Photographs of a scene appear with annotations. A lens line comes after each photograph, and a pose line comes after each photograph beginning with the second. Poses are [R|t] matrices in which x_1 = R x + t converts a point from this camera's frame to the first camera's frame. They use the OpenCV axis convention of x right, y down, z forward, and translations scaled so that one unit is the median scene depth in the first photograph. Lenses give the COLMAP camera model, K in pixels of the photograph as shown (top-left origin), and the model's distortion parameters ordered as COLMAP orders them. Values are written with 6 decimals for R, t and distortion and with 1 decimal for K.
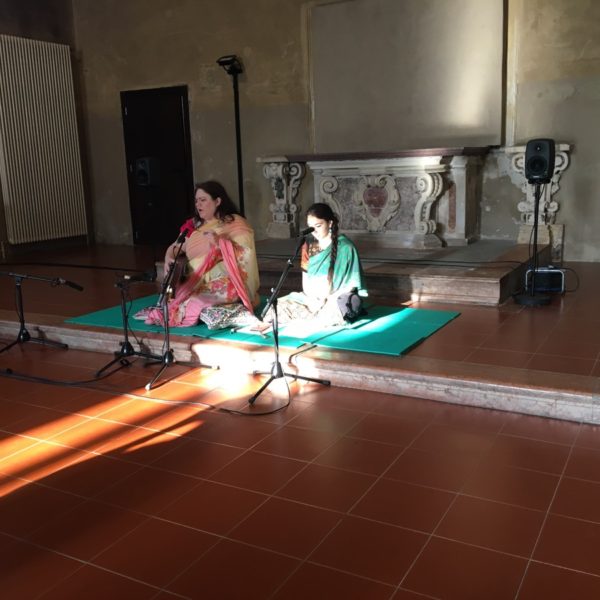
lens RADIAL K [[670.9, 0, 300.0], [0, 670.9, 300.0], [0, 0, 1]] dist [0.080209, -0.036489]
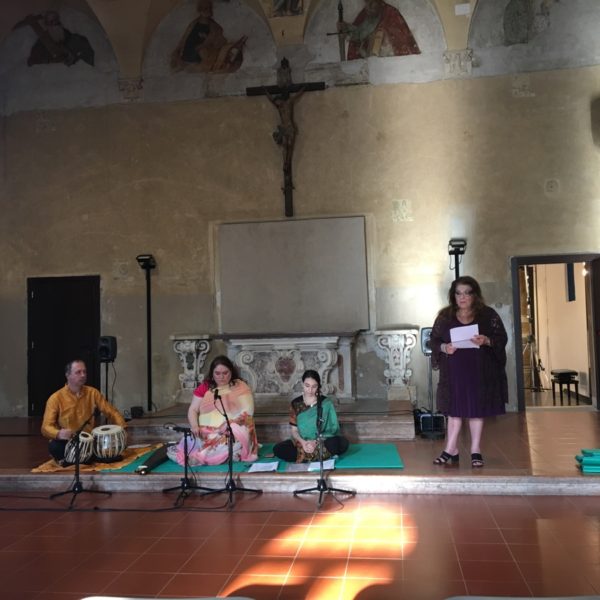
lens RADIAL K [[670.9, 0, 300.0], [0, 670.9, 300.0], [0, 0, 1]] dist [0.080209, -0.036489]
pose [[0.932159, 0.027252, 0.361022, -0.293494], [0.066443, 0.967351, -0.244577, 0.035634], [-0.355900, 0.251972, 0.899914, -0.178134]]
